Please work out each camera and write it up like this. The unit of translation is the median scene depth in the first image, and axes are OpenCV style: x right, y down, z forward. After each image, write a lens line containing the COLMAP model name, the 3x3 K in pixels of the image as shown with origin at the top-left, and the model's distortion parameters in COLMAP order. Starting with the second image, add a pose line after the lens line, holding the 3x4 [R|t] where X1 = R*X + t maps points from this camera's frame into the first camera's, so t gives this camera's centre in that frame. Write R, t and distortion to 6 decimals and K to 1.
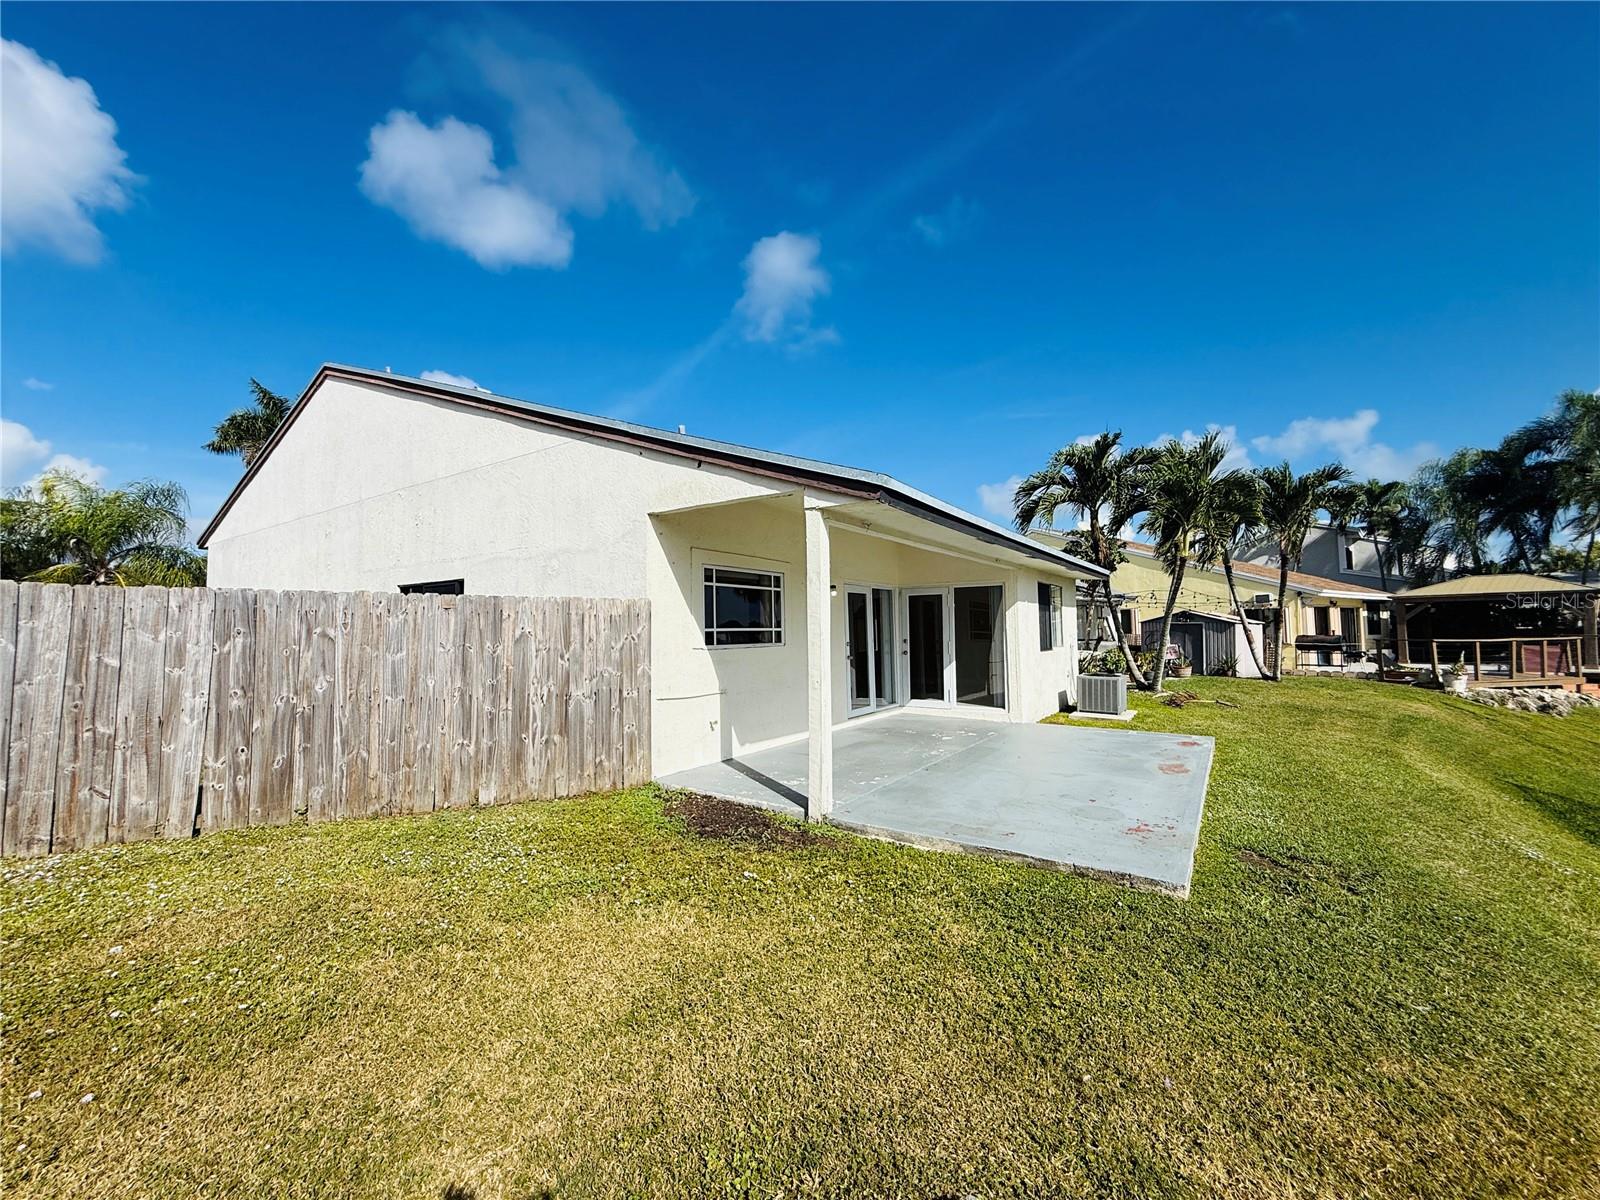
lens RADIAL K [[639.8, 0, 795.4], [0, 639.8, 597.8], [0, 0, 1]] dist [-0.000625, 0.000581]
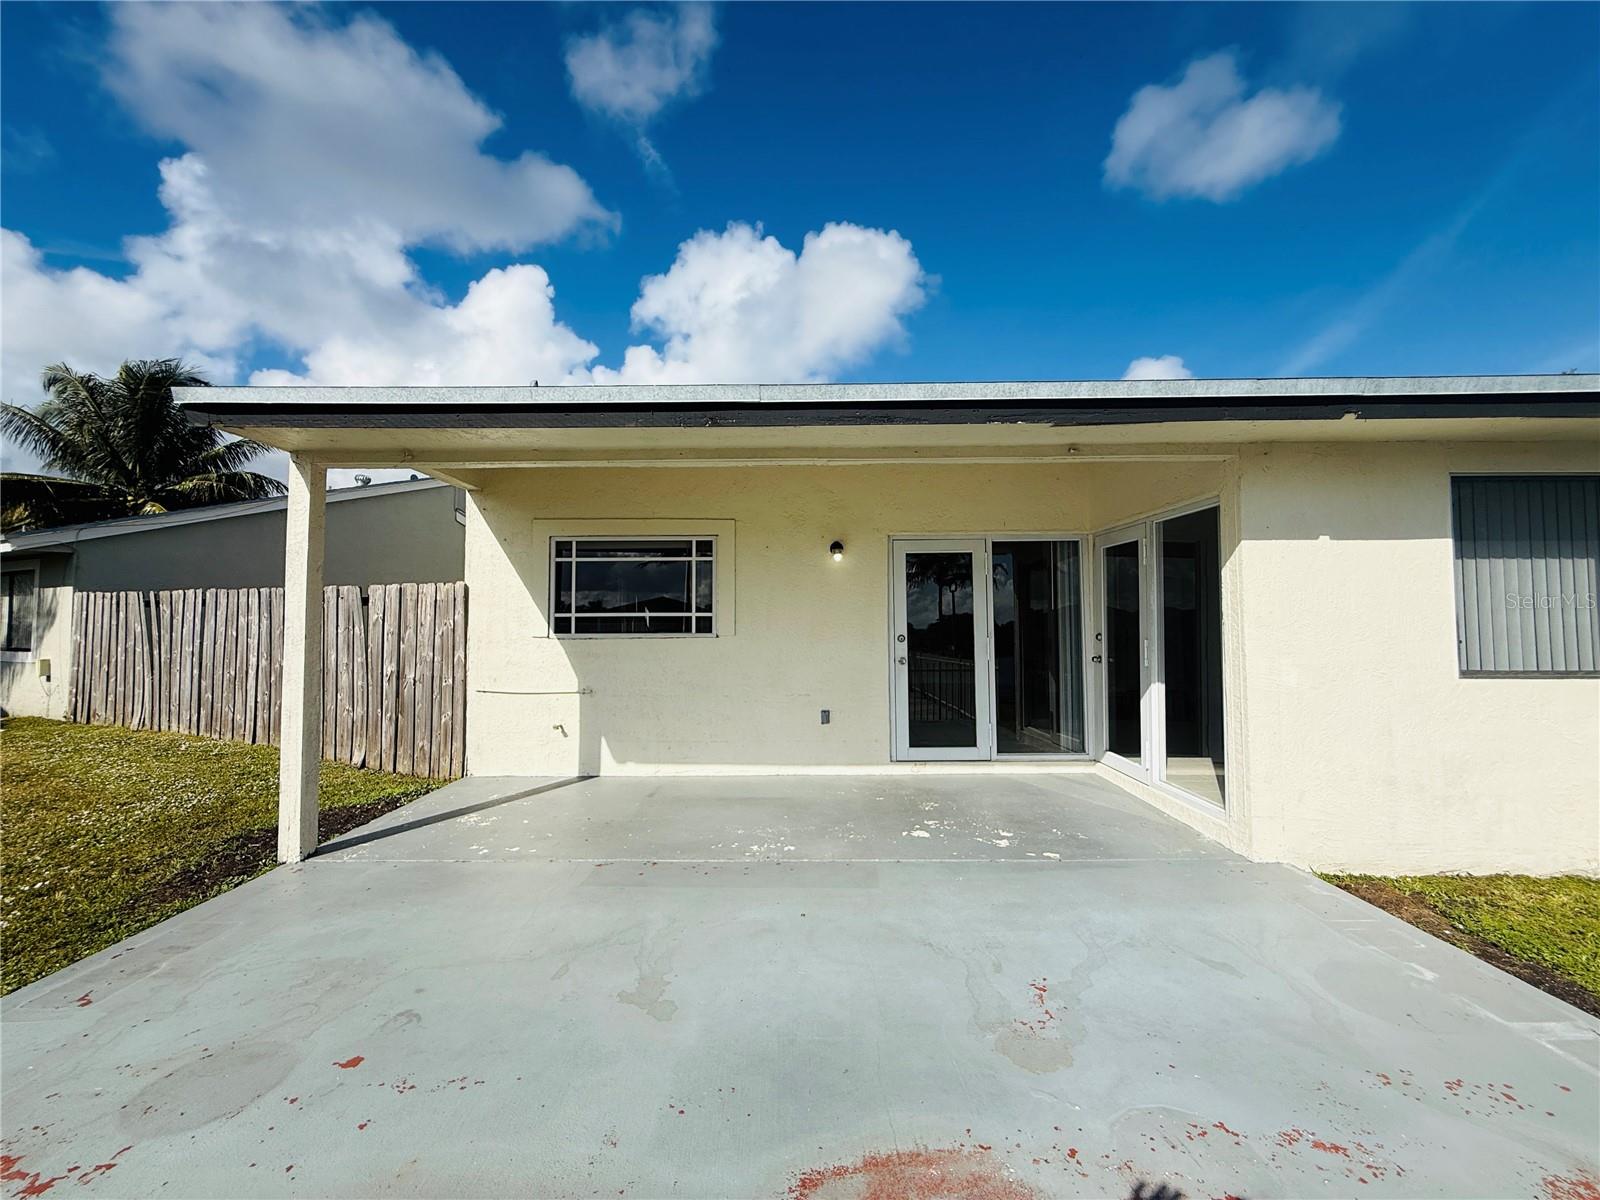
lens RADIAL K [[640.1, 0, 795.0], [0, 640.1, 599.3], [0, 0, 1]] dist [0.000724, 0.000257]
pose [[0.559730, -0.018897, -0.828459, 0.700743], [0.040206, 0.999182, 0.004373, 0.037011], [0.827699, -0.035757, 0.560032, 0.759141]]
